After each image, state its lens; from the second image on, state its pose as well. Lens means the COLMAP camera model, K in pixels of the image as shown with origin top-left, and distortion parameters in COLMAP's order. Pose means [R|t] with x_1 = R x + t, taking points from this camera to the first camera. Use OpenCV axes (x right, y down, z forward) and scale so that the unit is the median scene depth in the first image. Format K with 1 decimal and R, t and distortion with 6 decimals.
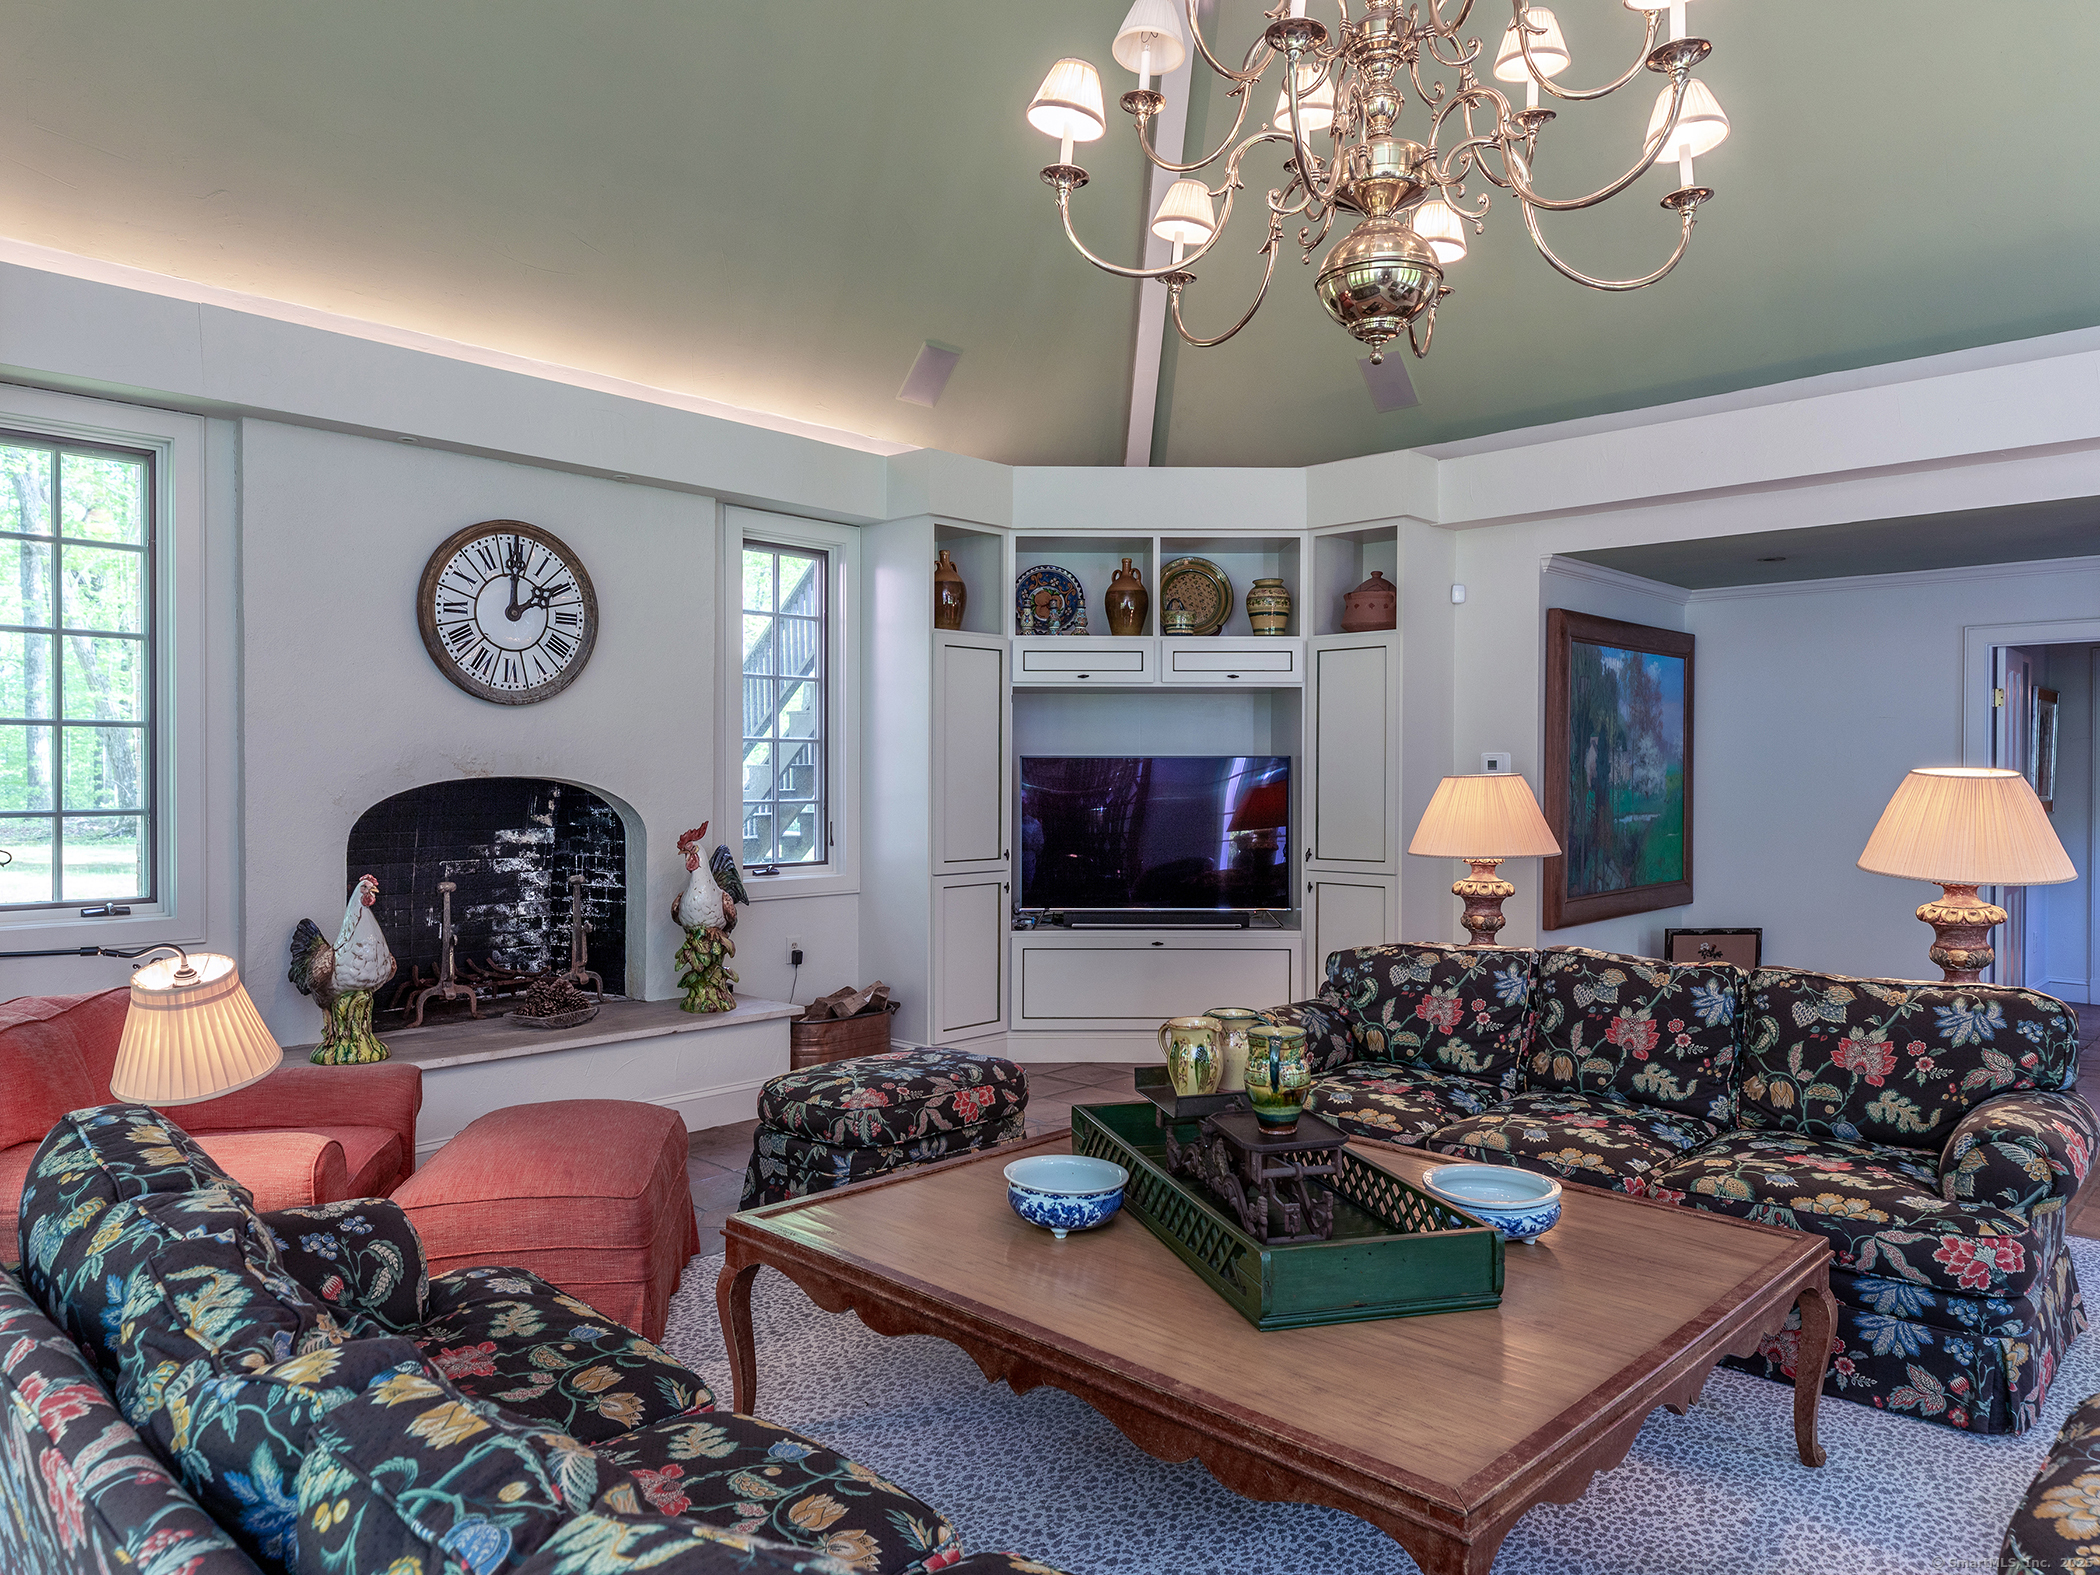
lens RADIAL K [[1406.6, 0, 1050.0], [0, 1406.6, 787.5], [0, 0, 1]] dist [0.002156, 0.000491]
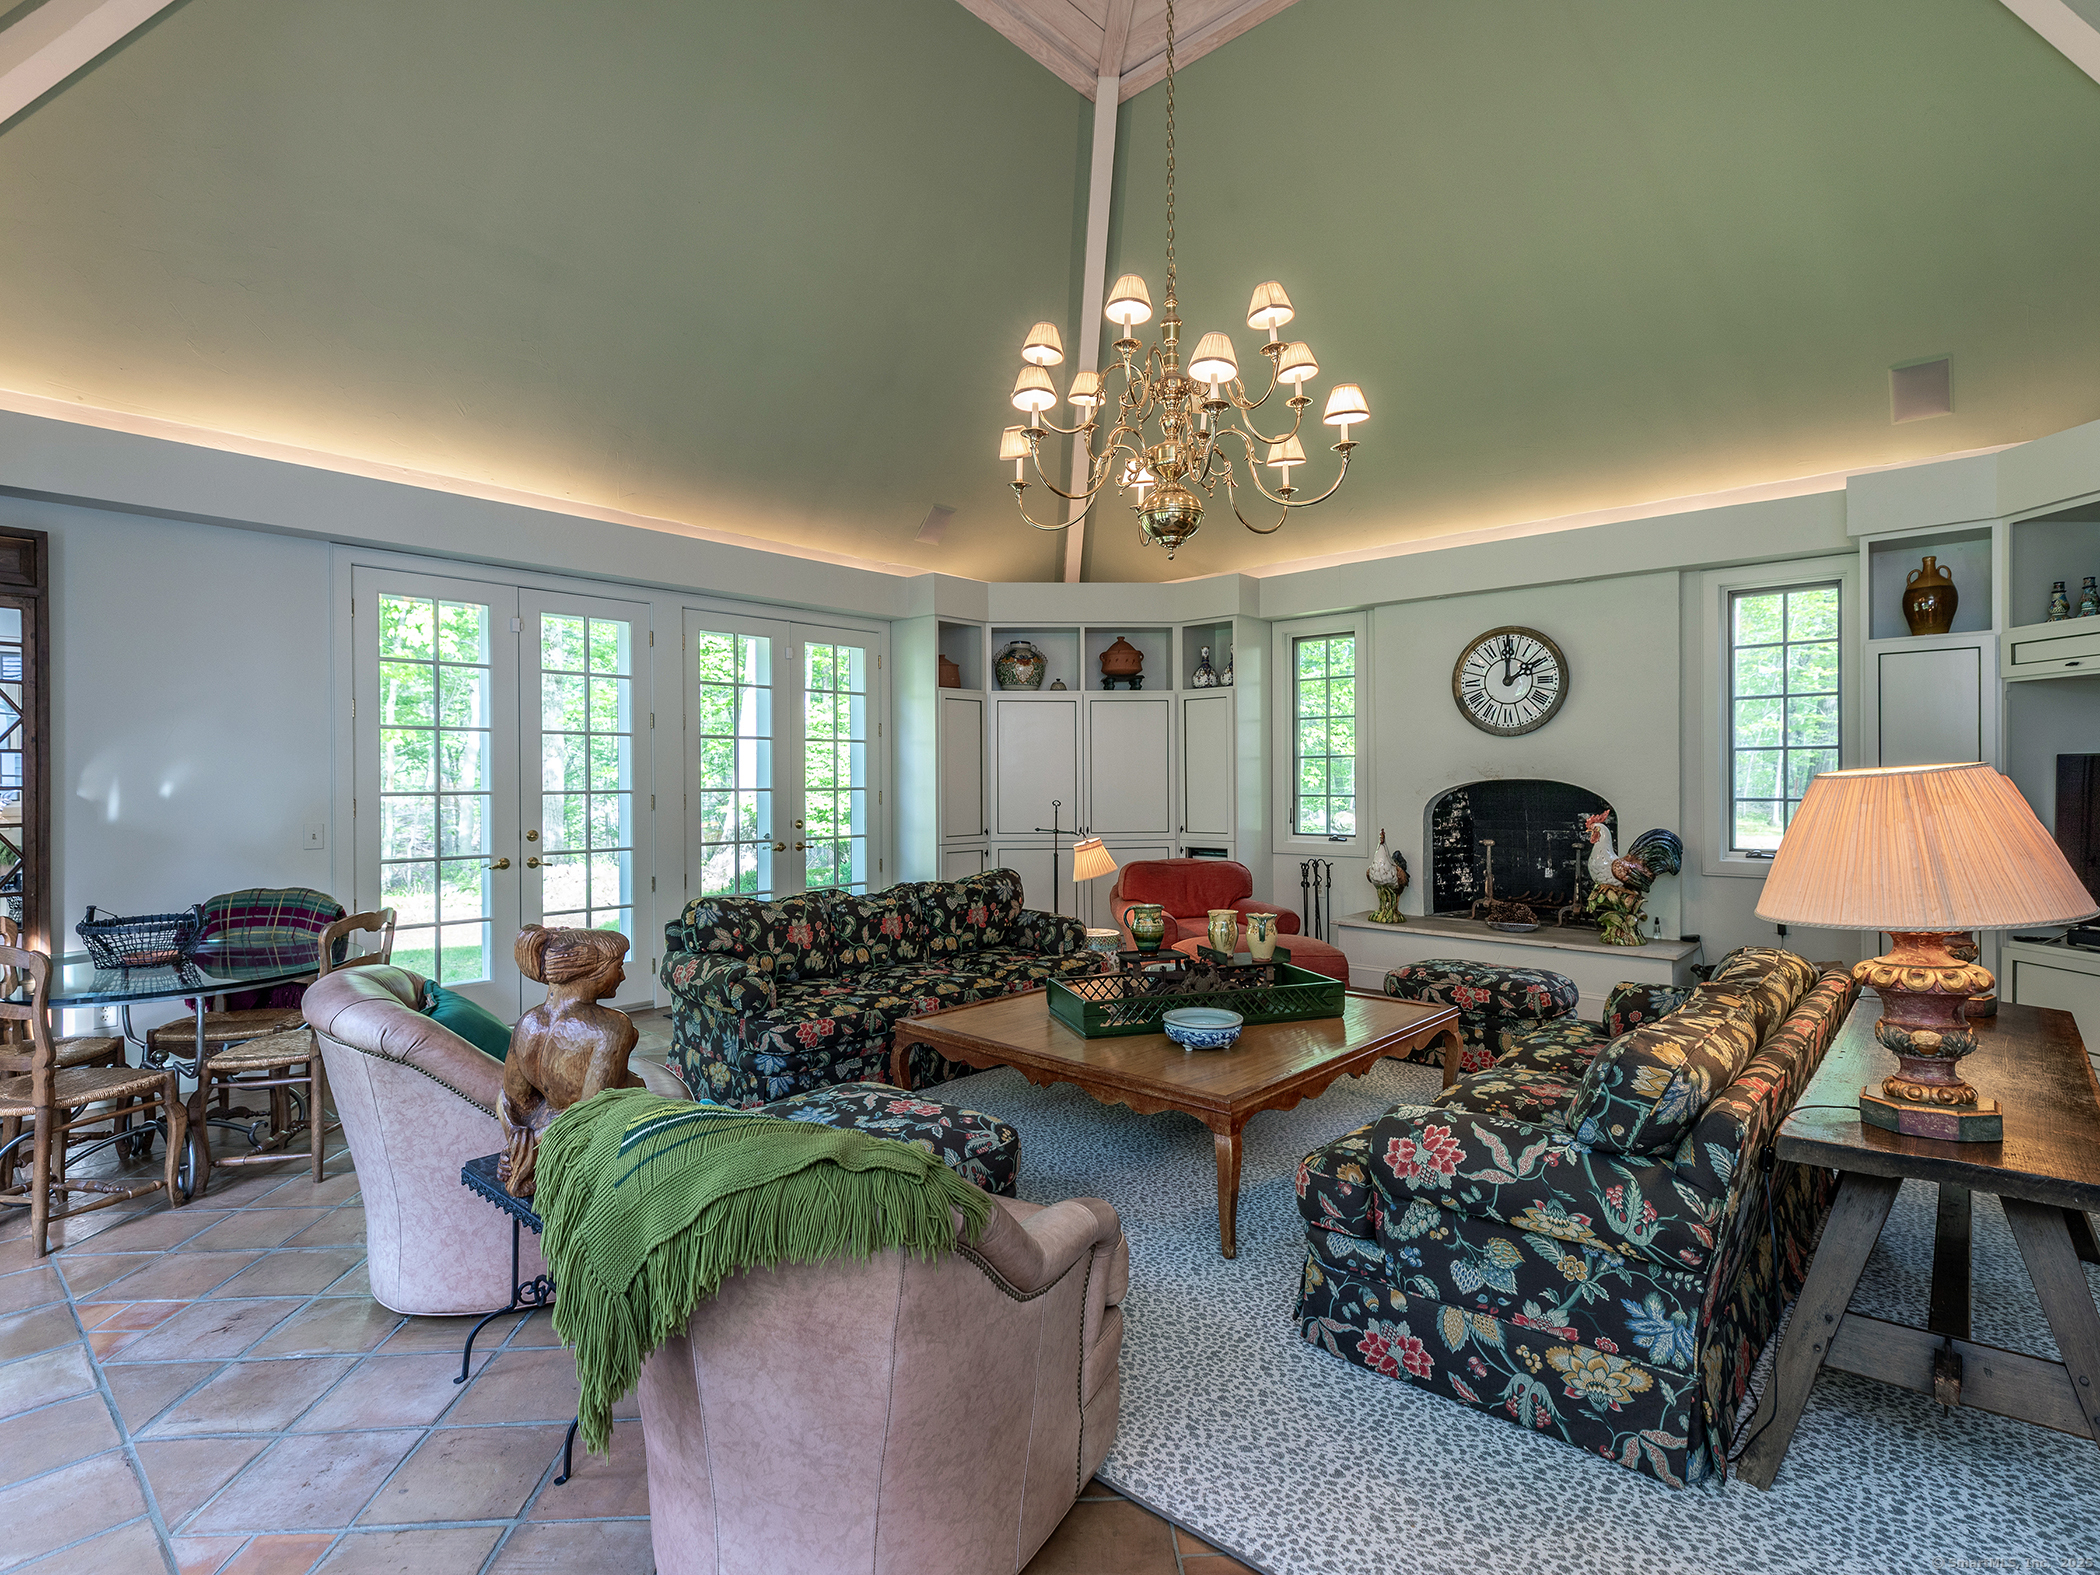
lens RADIAL K [[1055.5, 0, 1050.0], [0, 1055.5, 787.5], [0, 0, 1]] dist [0.029685, -0.024729]
pose [[0.051616, 0.005510, -0.998652, 0.839397], [0.000919, 0.999984, 0.005565, -0.005355], [0.998667, -0.001205, 0.051610, 0.387156]]
